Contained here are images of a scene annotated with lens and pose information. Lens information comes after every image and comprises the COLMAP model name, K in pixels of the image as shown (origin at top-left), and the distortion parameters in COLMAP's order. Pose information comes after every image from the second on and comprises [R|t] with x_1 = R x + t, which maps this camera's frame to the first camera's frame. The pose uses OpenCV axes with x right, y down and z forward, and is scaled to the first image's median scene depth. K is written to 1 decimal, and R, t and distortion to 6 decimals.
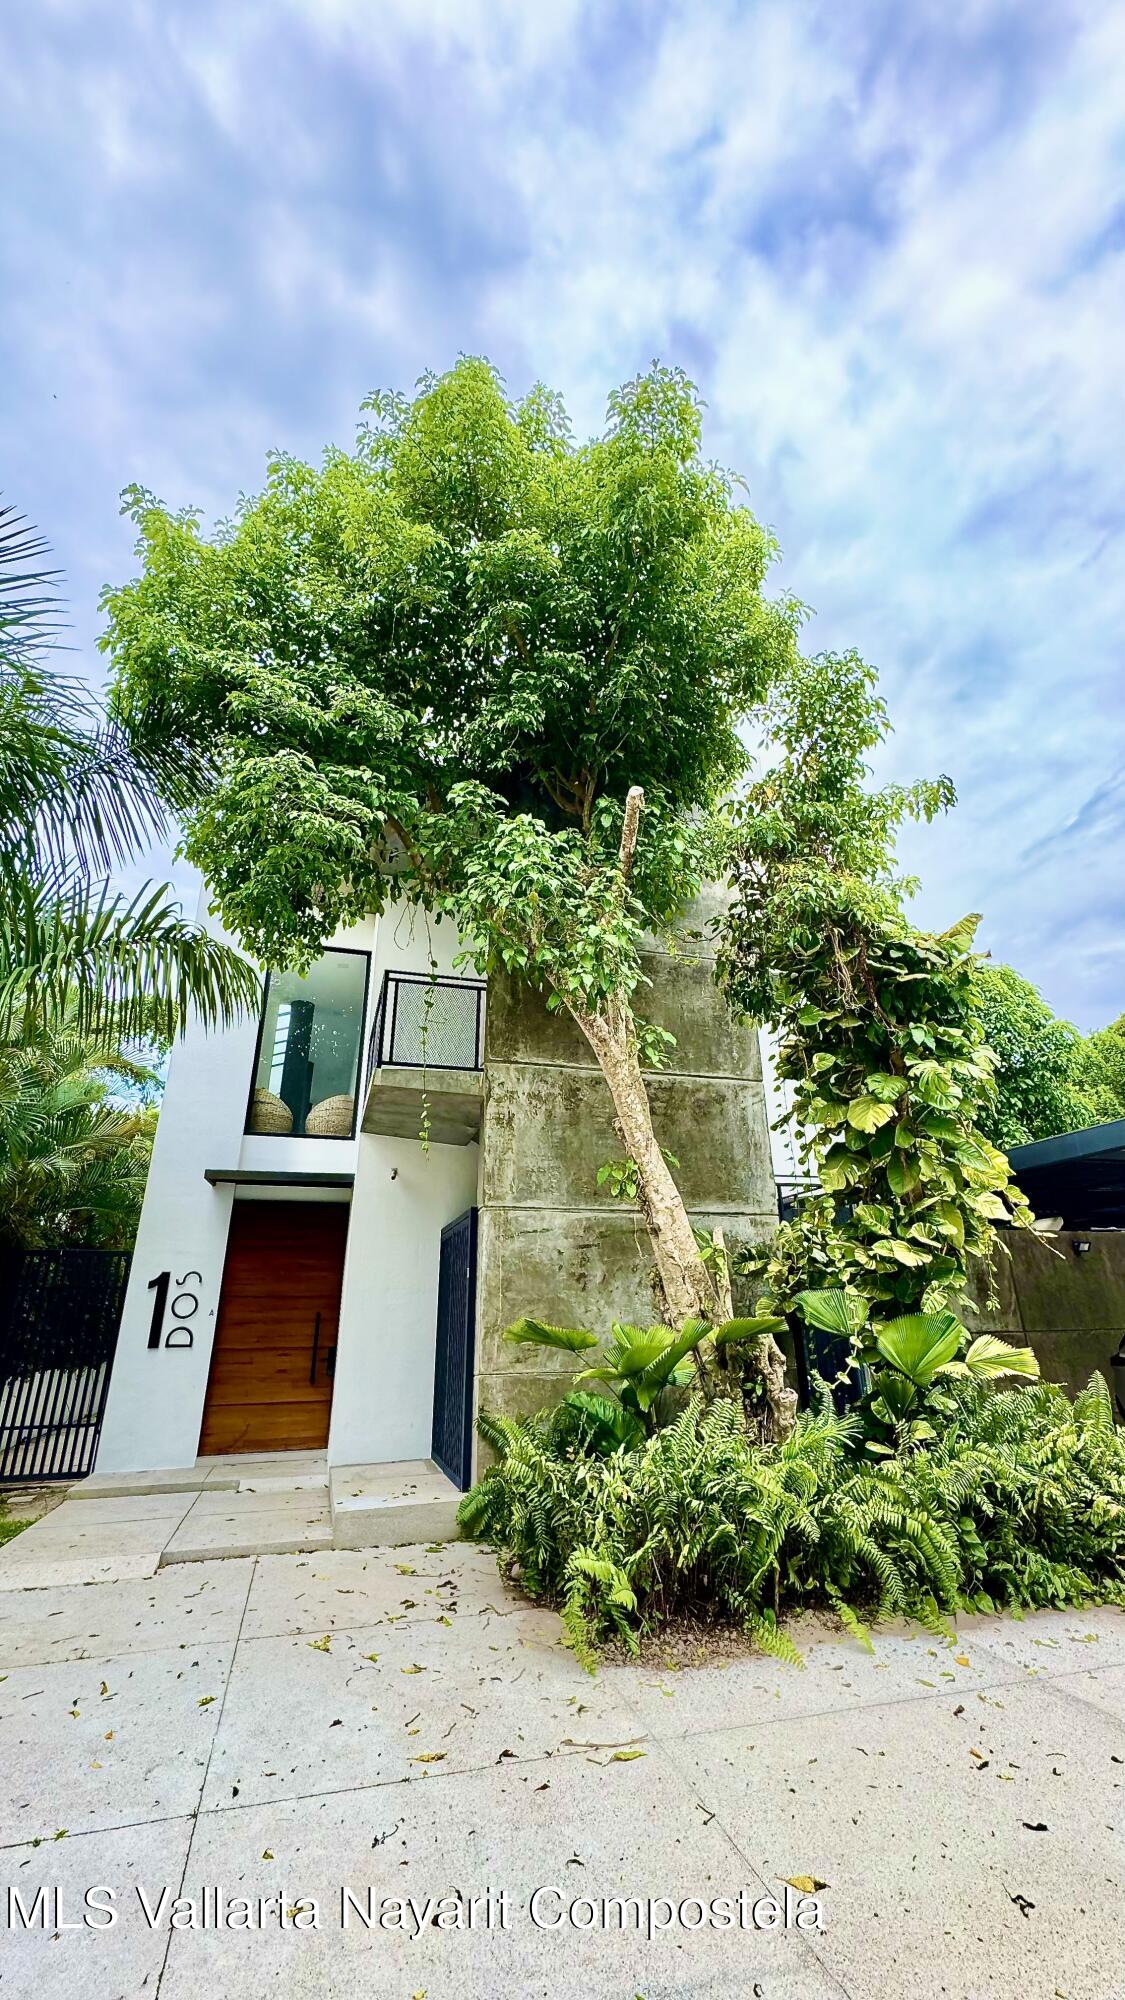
lens RADIAL K [[805.2, 0, 572.2], [0, 805.2, 992.5], [0, 0, 1]] dist [-0.003298, 0.000304]
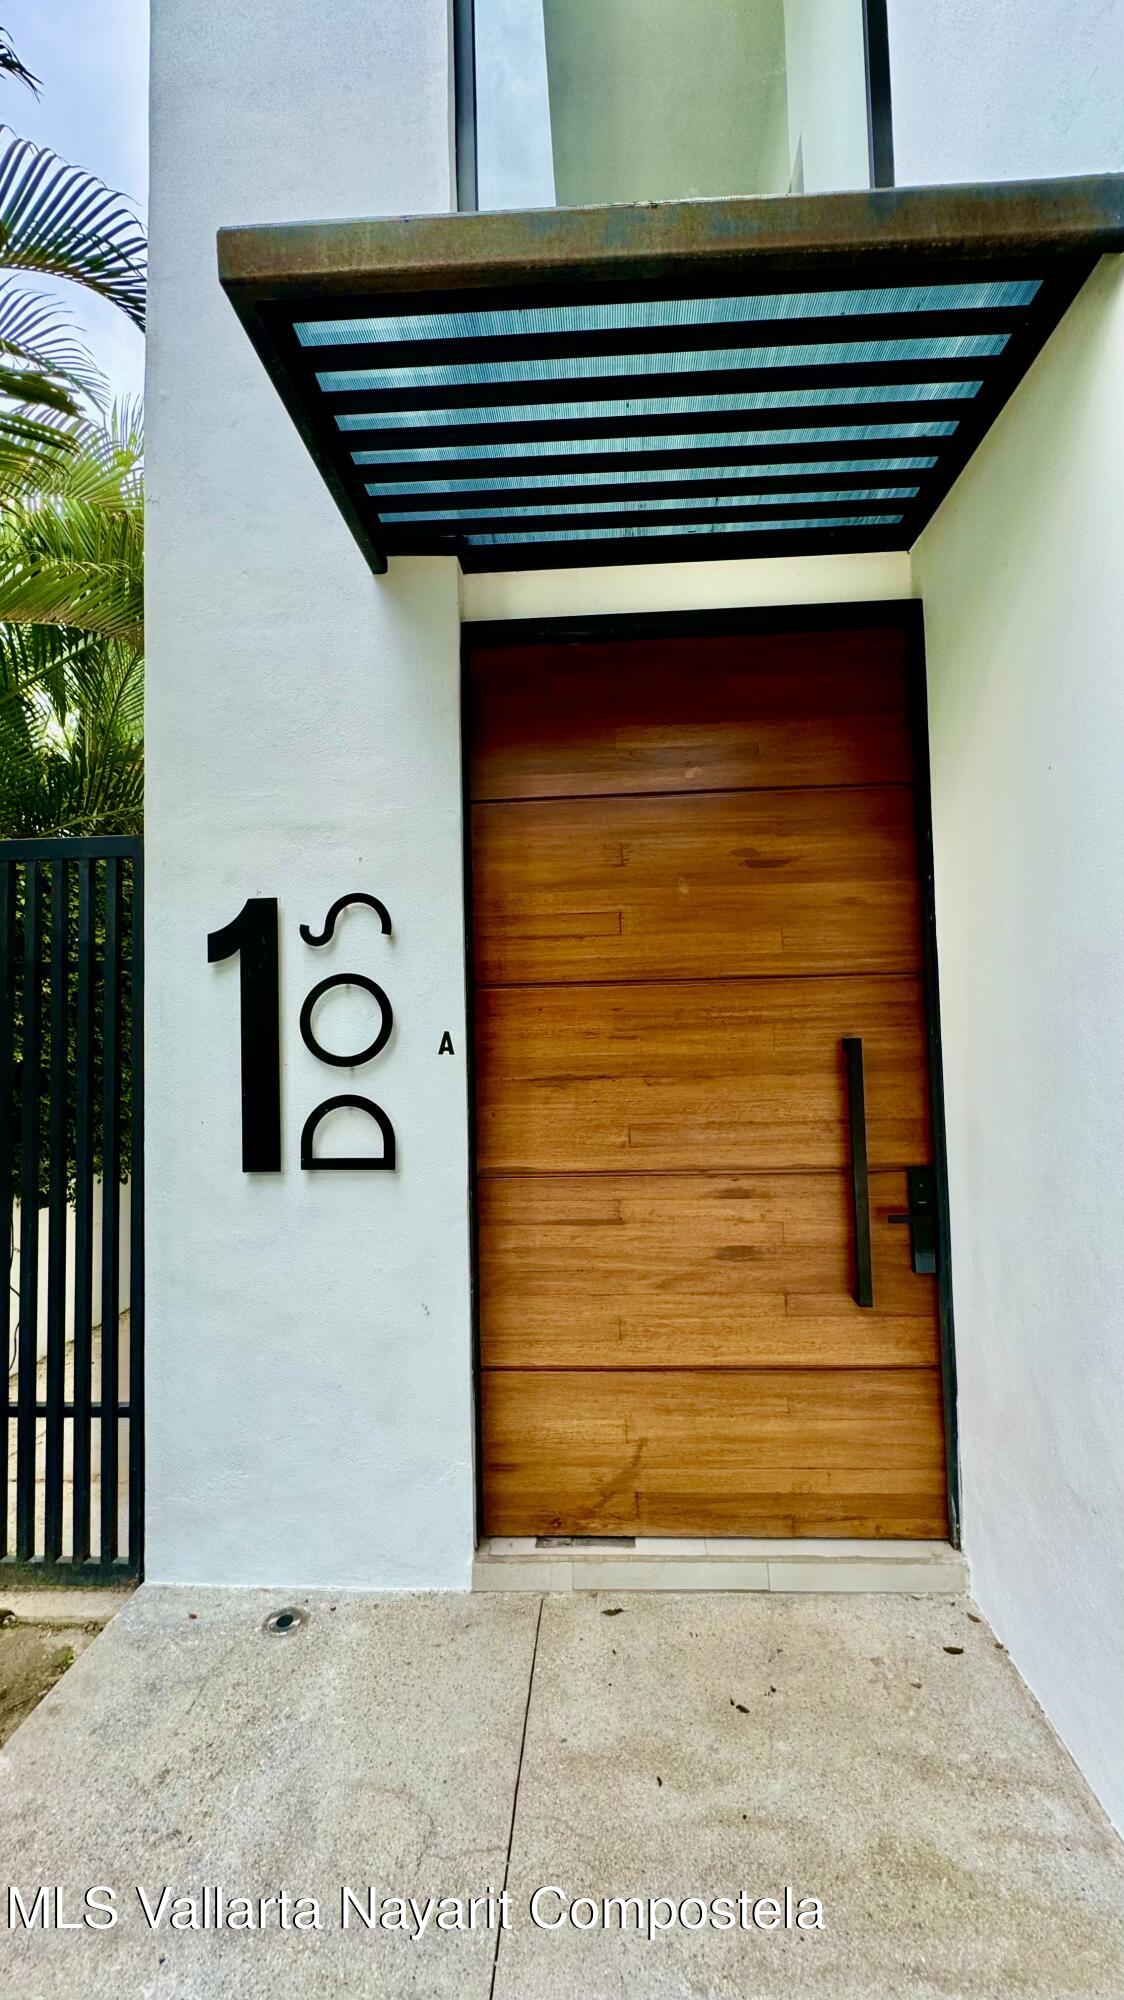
lens RADIAL K [[805.2, 0, 568.9], [0, 805.2, 998.7], [0, 0, 1]] dist [-0.003298, 0.000304]
pose [[0.940852, -0.022382, -0.338078, -0.340708], [0.138522, 0.936024, 0.323530, 0.322481], [0.309208, -0.351225, 0.883760, 0.829390]]
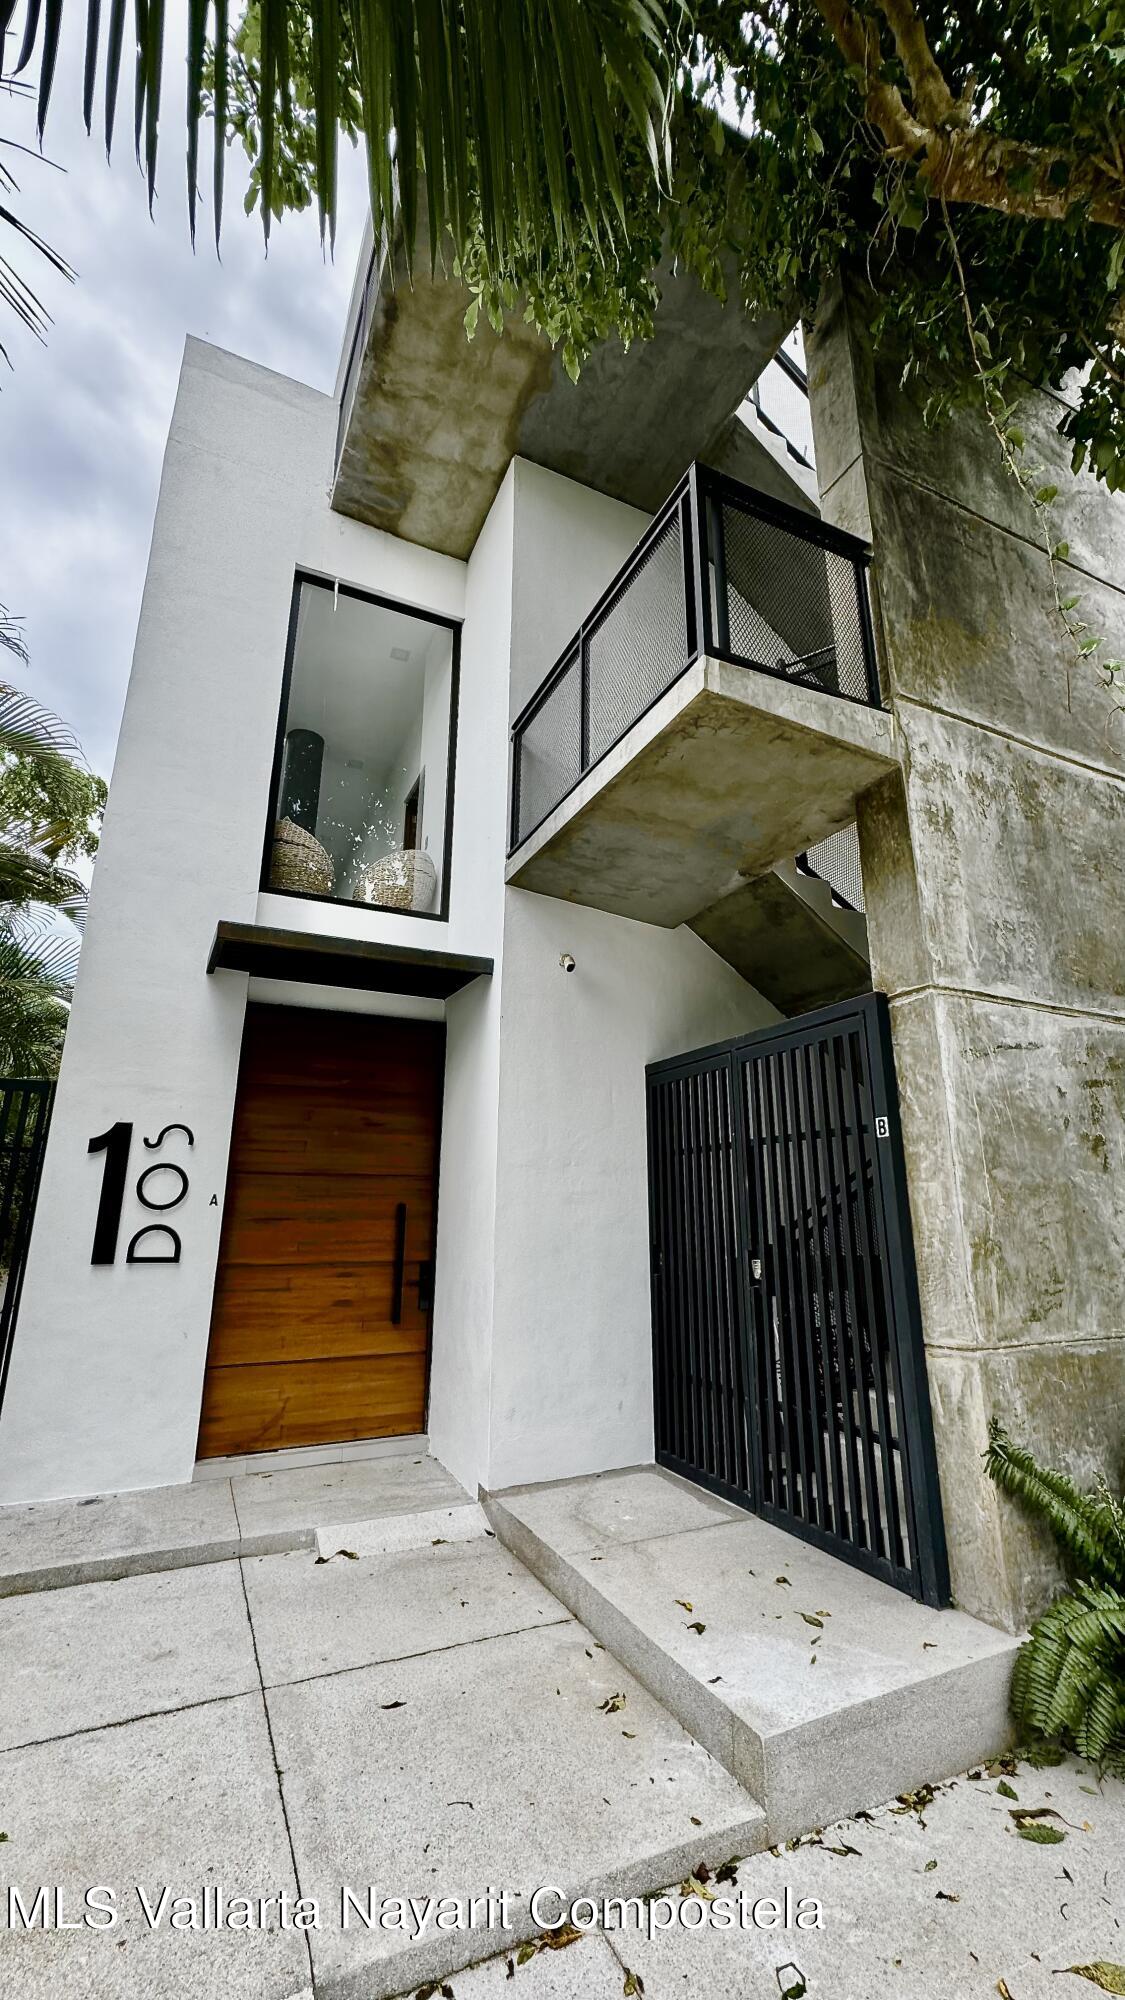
lens RADIAL K [[805.2, 0, 569.6], [0, 805.2, 994.0], [0, 0, 1]] dist [-0.003298, 0.000304]
pose [[0.988964, 0.054602, 0.137730, -0.309817], [-0.070810, 0.990761, 0.115666, 0.192579], [-0.130141, -0.124142, 0.983693, 0.481630]]
